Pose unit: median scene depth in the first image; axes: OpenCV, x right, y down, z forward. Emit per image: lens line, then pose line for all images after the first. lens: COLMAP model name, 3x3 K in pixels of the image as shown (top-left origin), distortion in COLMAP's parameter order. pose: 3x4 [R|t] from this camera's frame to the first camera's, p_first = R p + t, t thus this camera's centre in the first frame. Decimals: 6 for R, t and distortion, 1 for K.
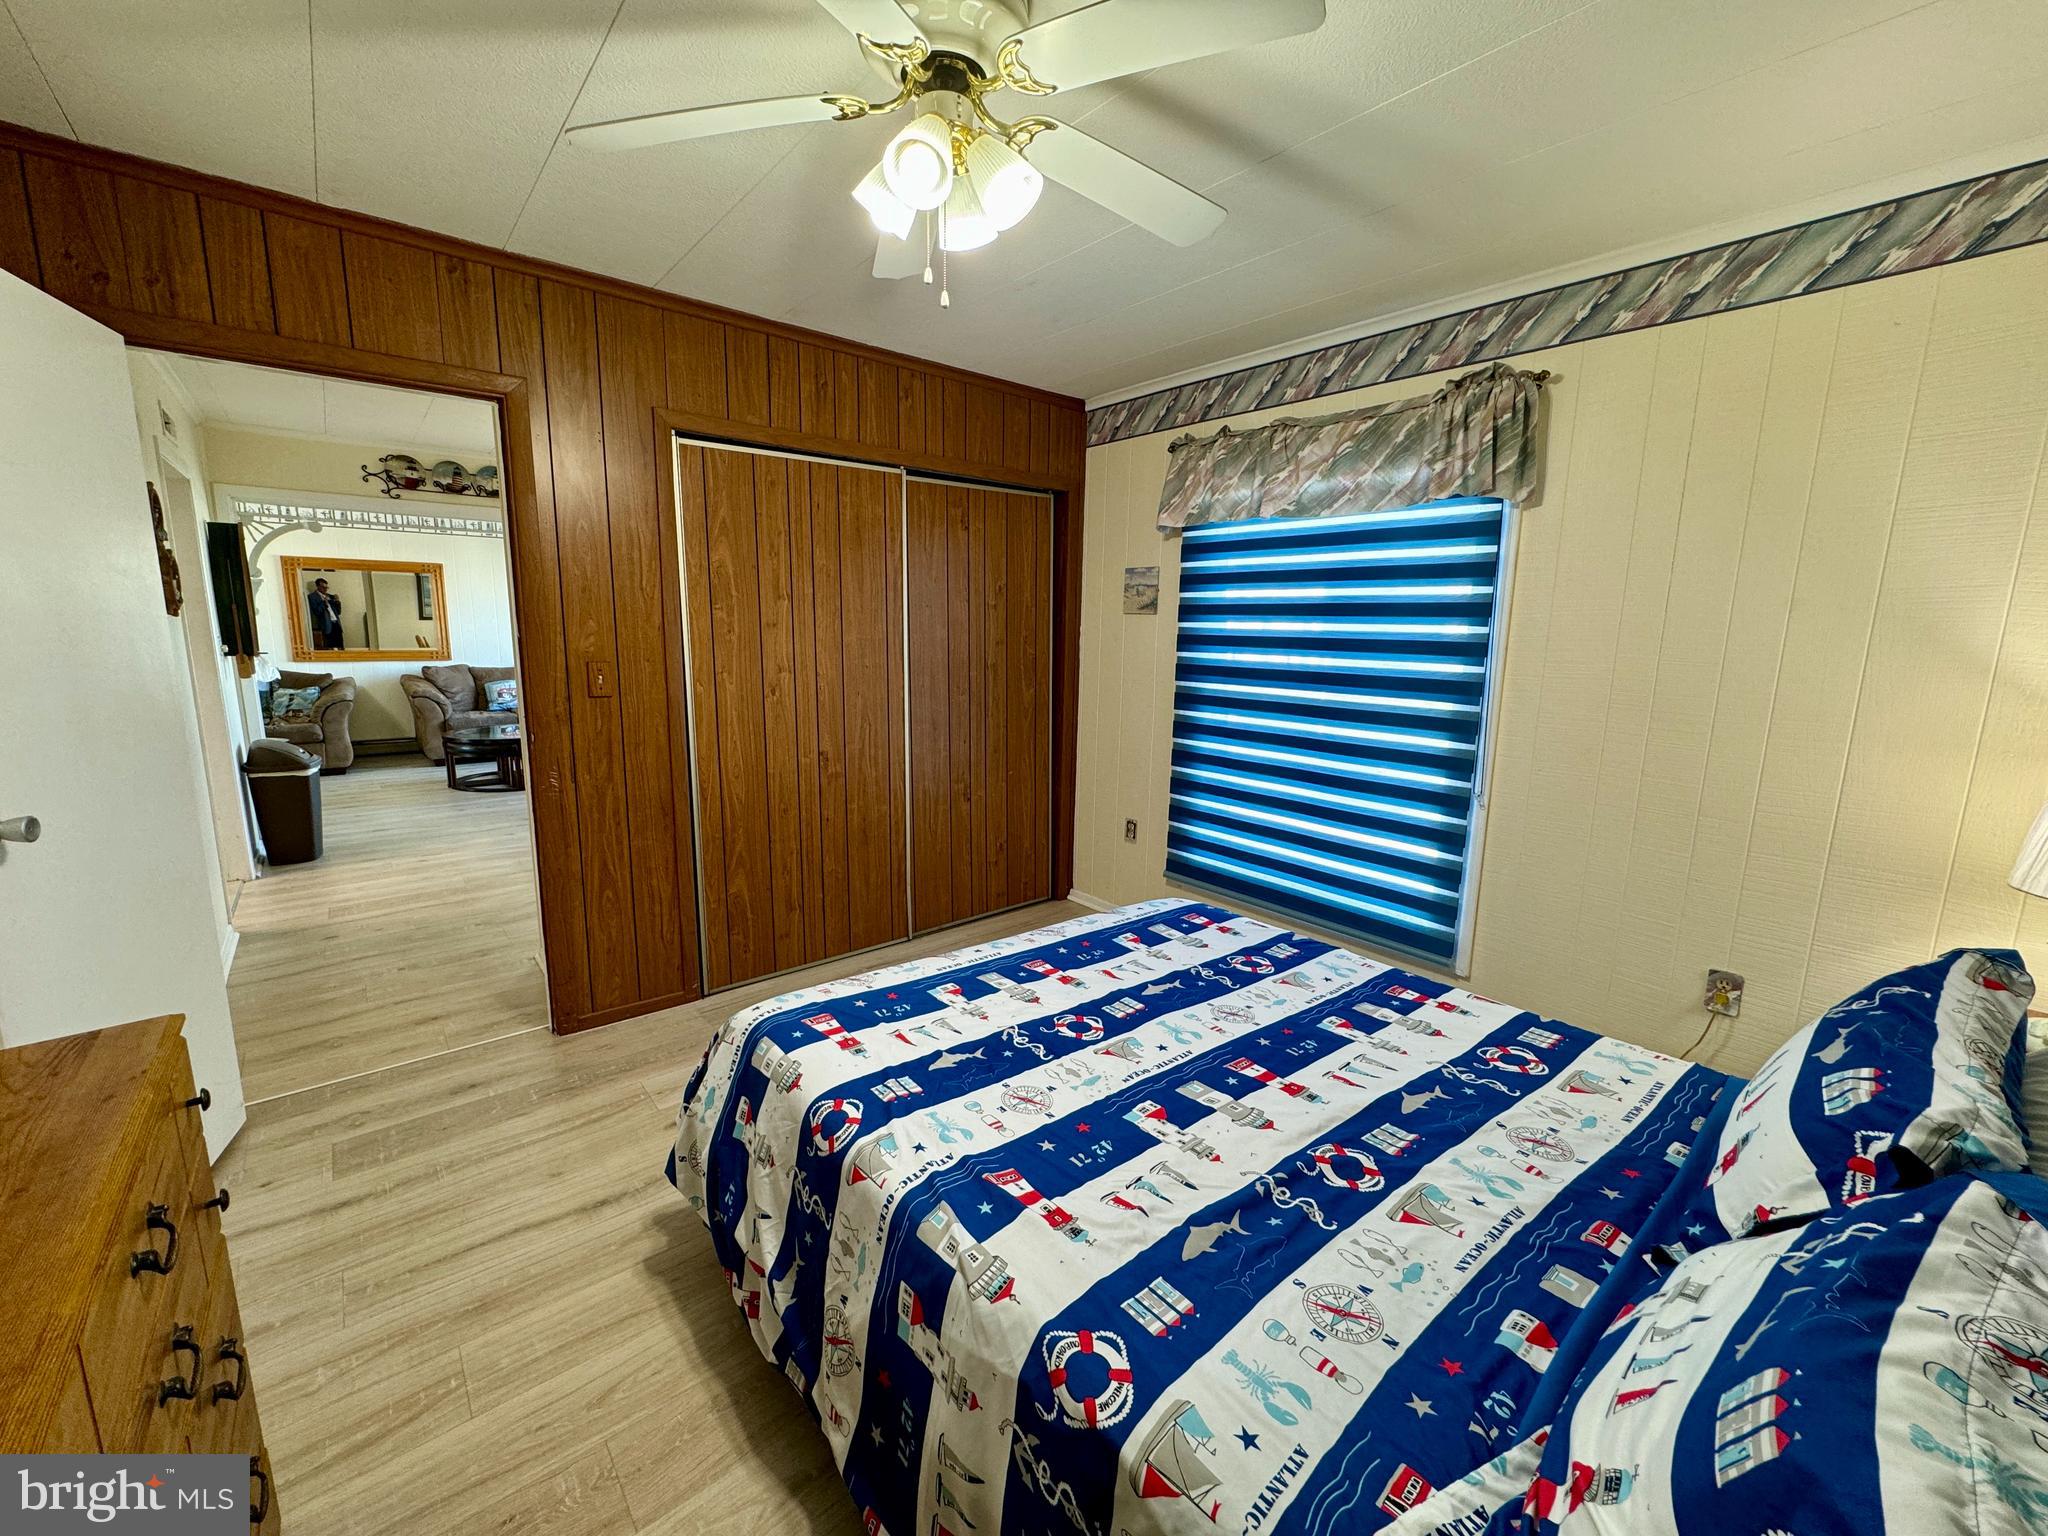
lens RADIAL K [[817.6, 0, 1023.6], [0, 817.6, 762.3], [0, 0, 1]] dist [-0.003720, 0.000868]
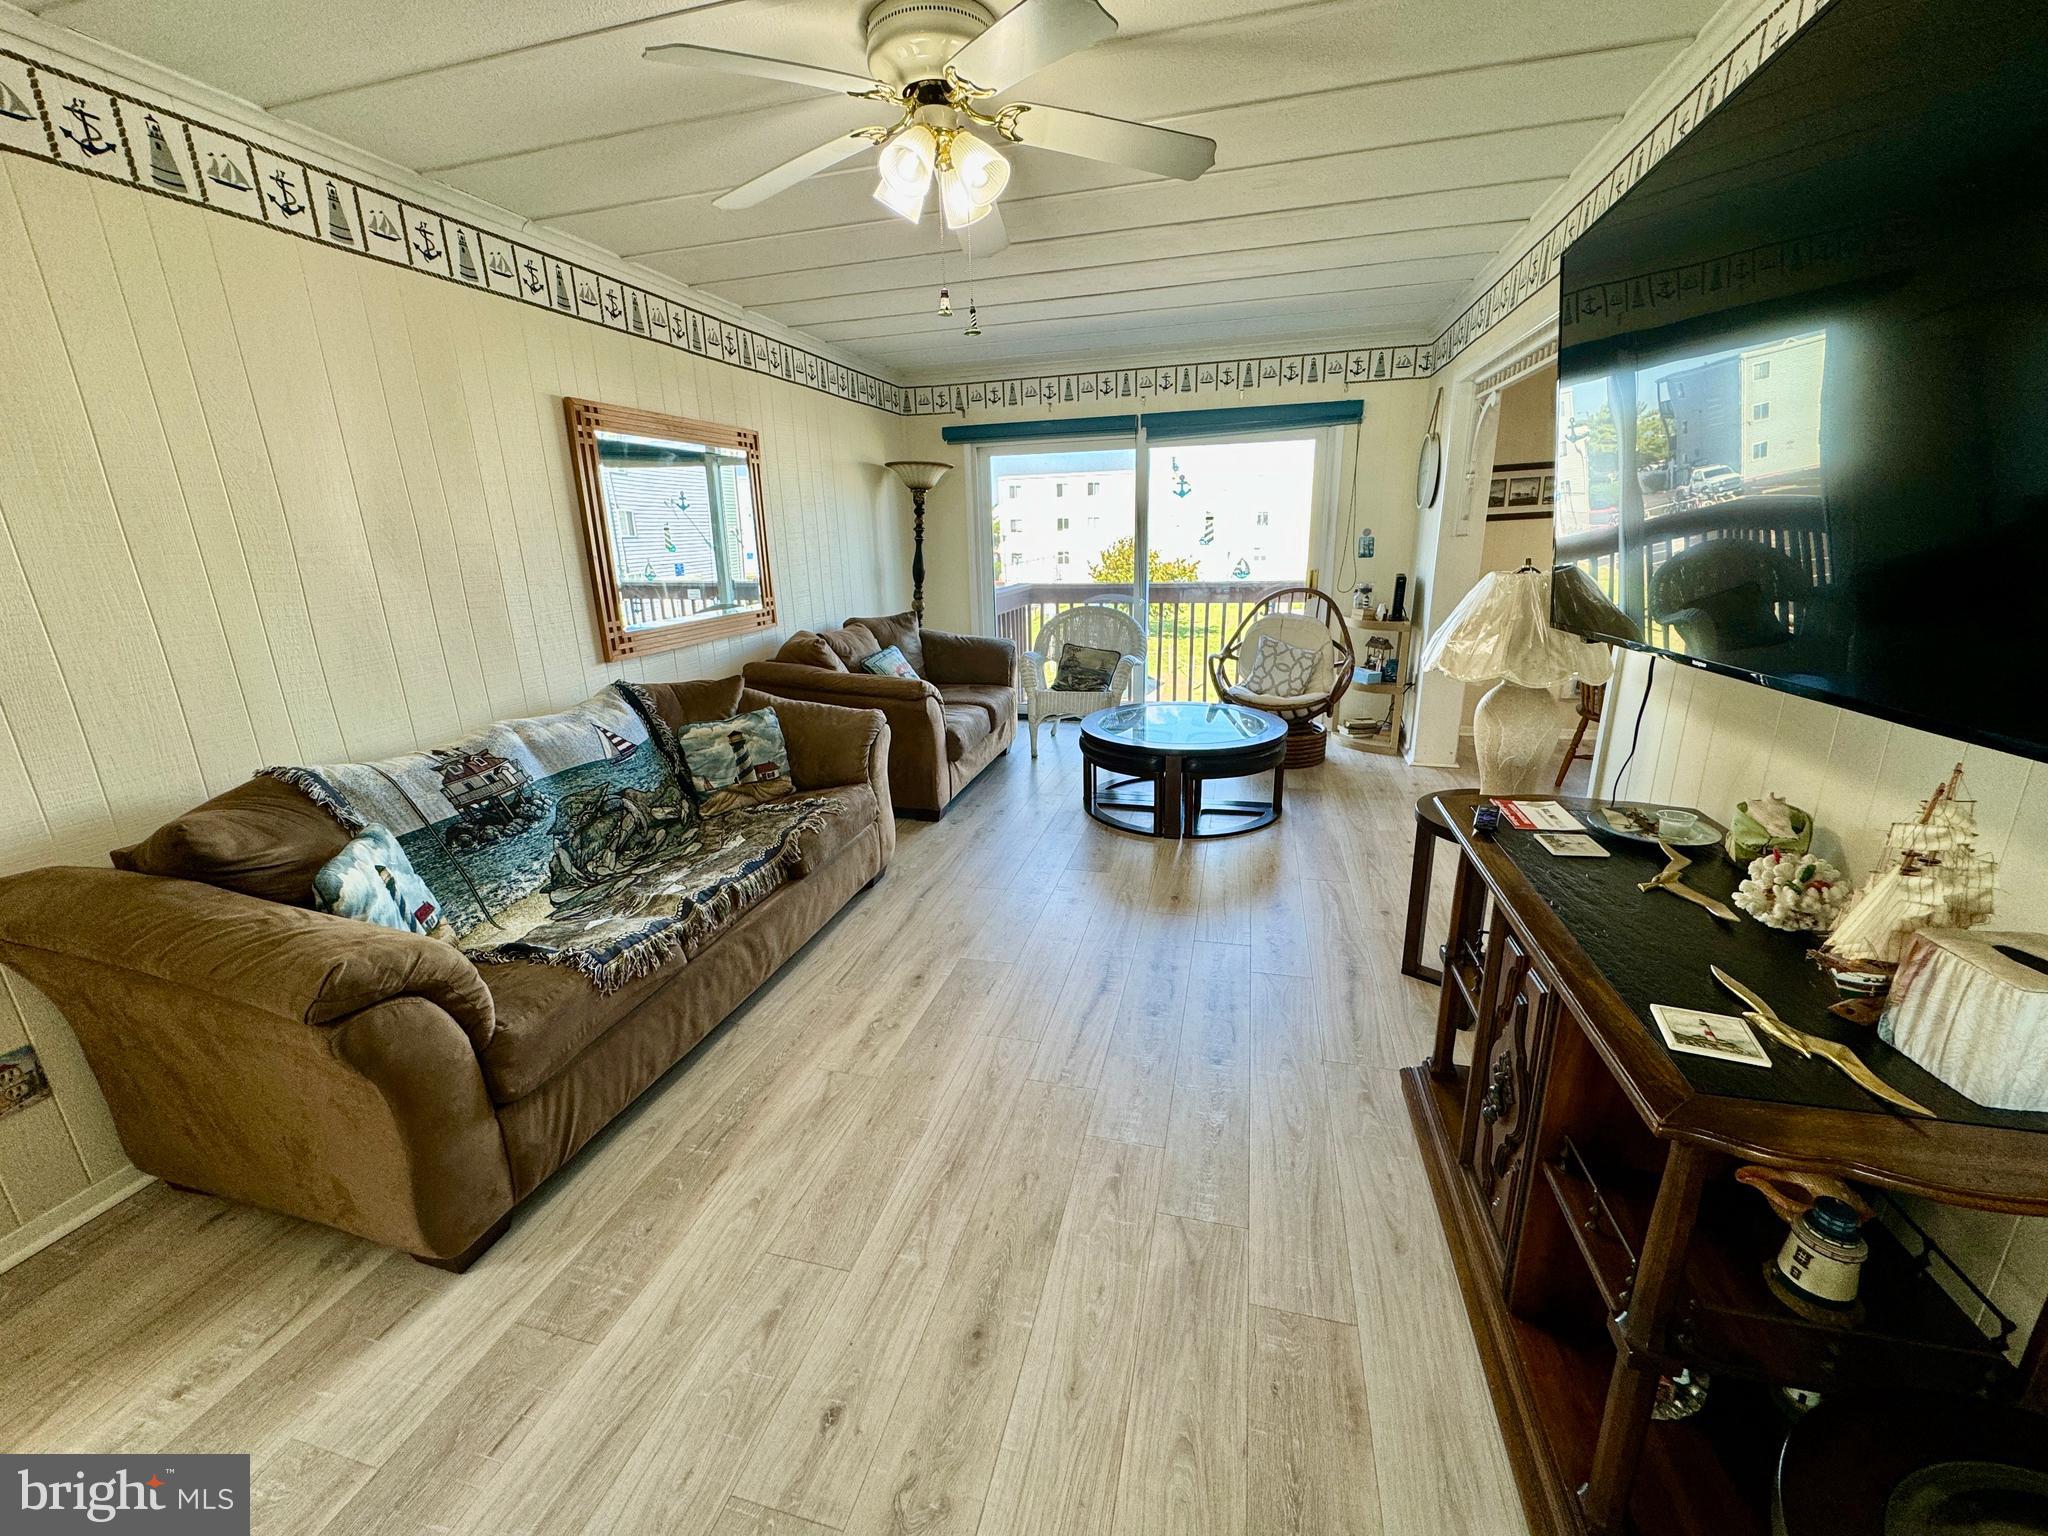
lens RADIAL K [[817.6, 0, 1023.6], [0, 817.6, 762.3], [0, 0, 1]] dist [-0.003720, 0.000868]
pose [[0.816594, -0.199926, 0.541483, -1.009854], [0.140741, 0.978751, 0.149127, -0.111183], [-0.559791, -0.045567, 0.827380, 0.556517]]
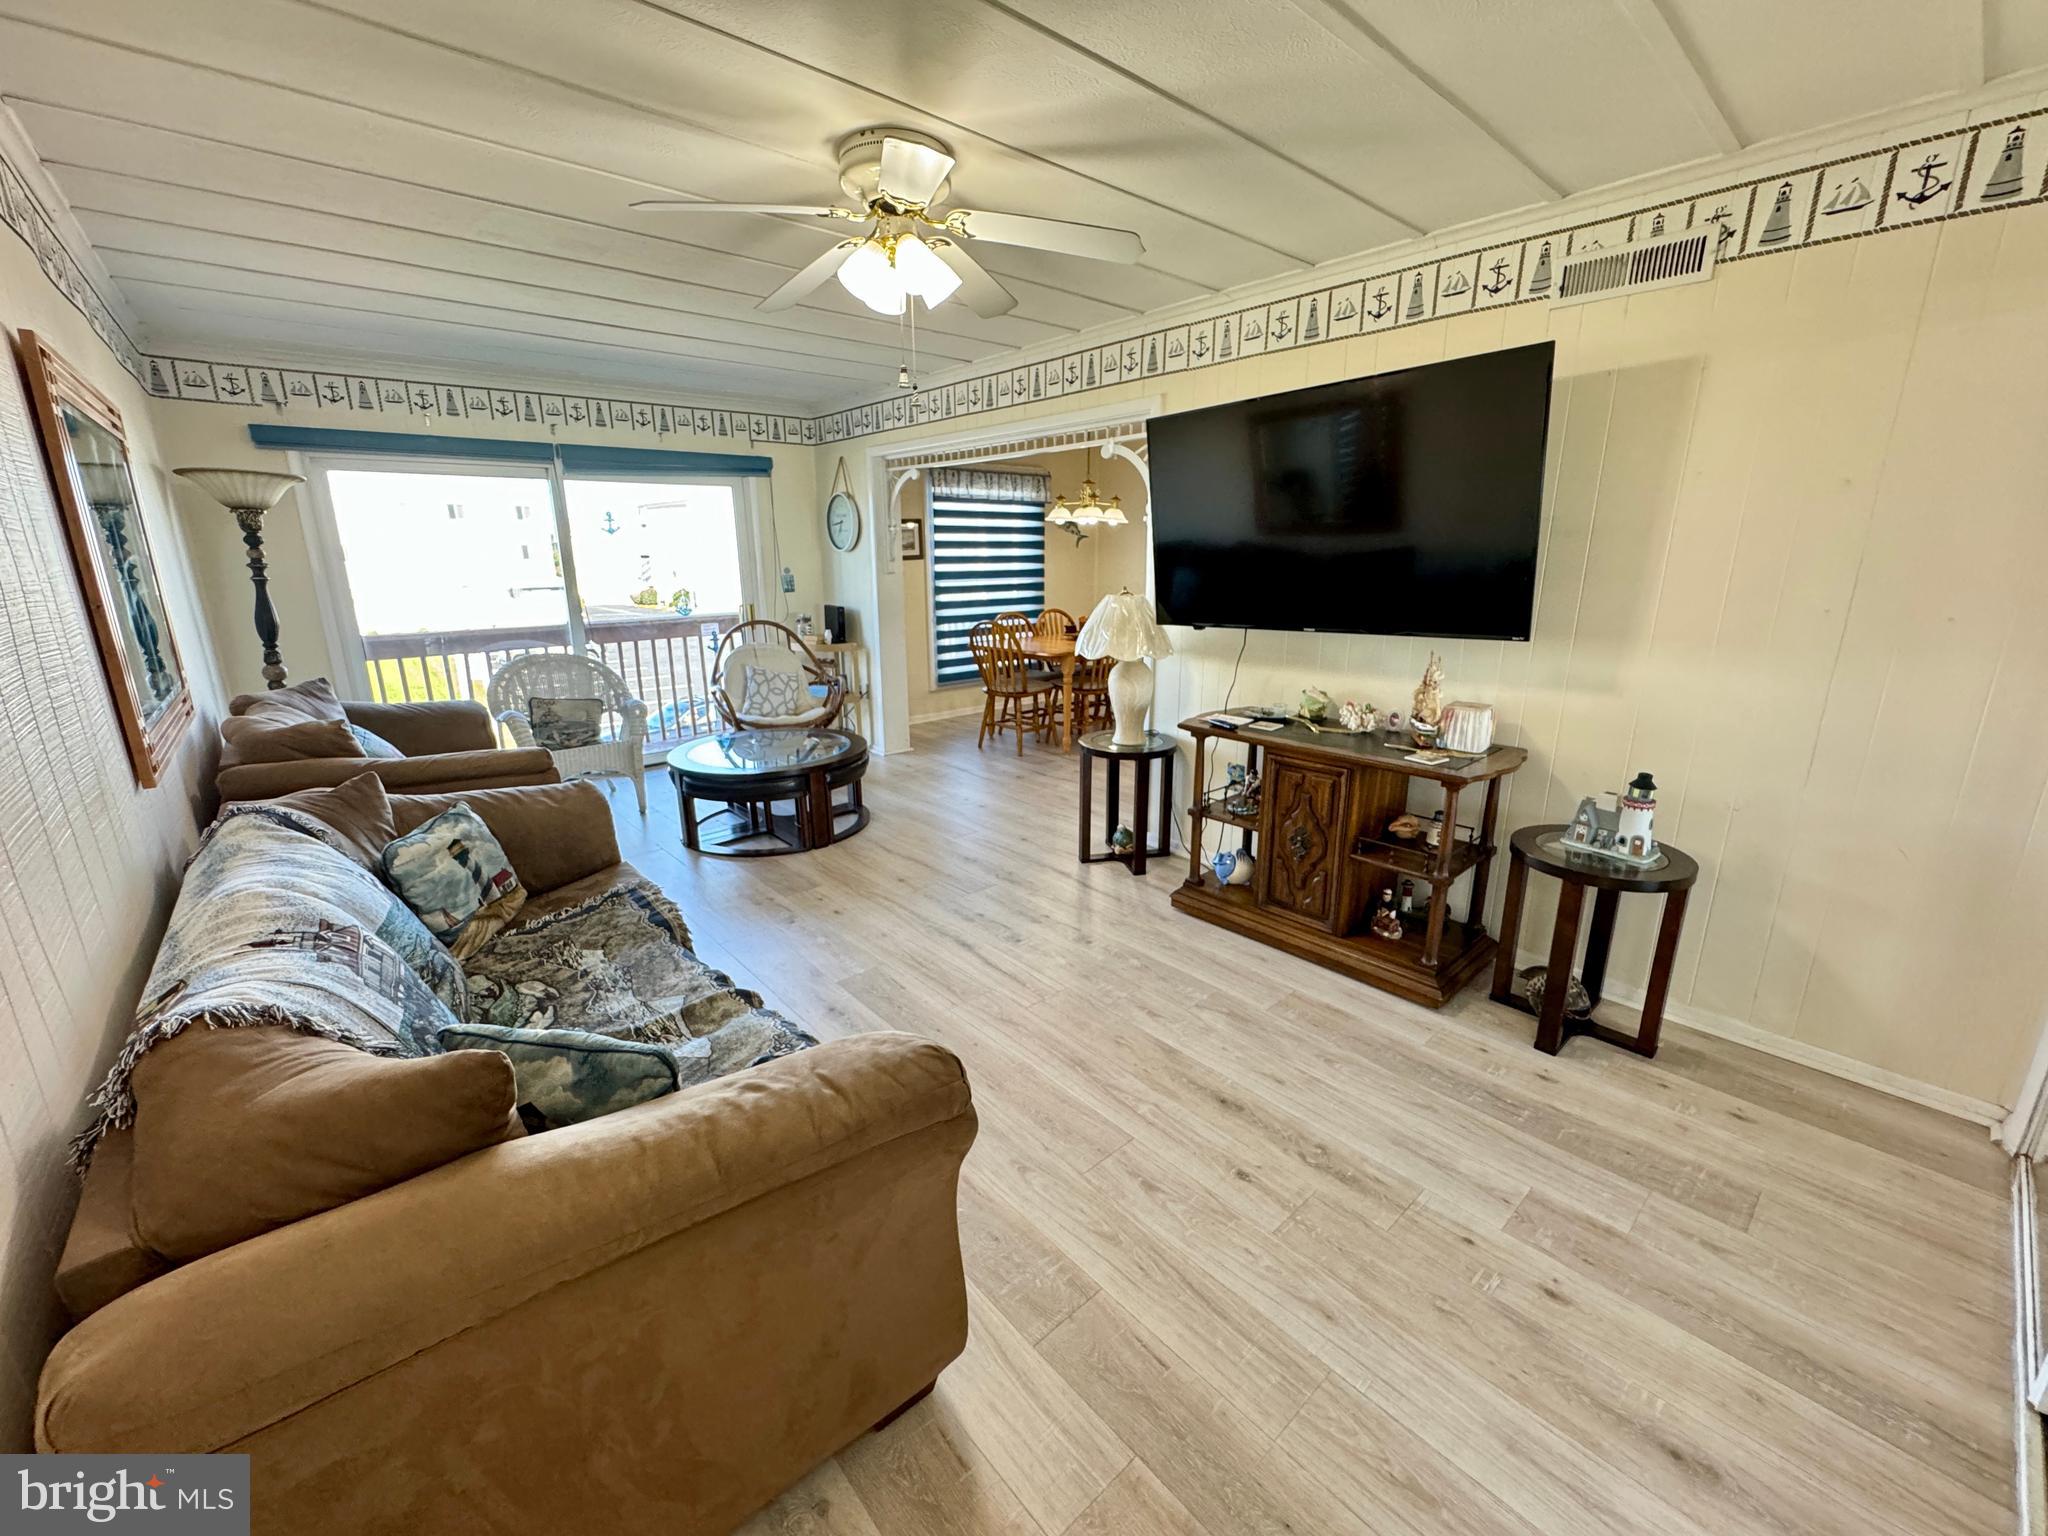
lens RADIAL K [[823.1, 0, 1023.7], [0, 823.1, 760.2], [0, 0, 1]] dist [-0.003761, 0.000013]
pose [[-0.026648, -0.268103, 0.963022, -1.199496], [0.176741, 0.946923, 0.268512, -0.159460], [-0.983897, 0.177361, 0.022151, 0.771678]]
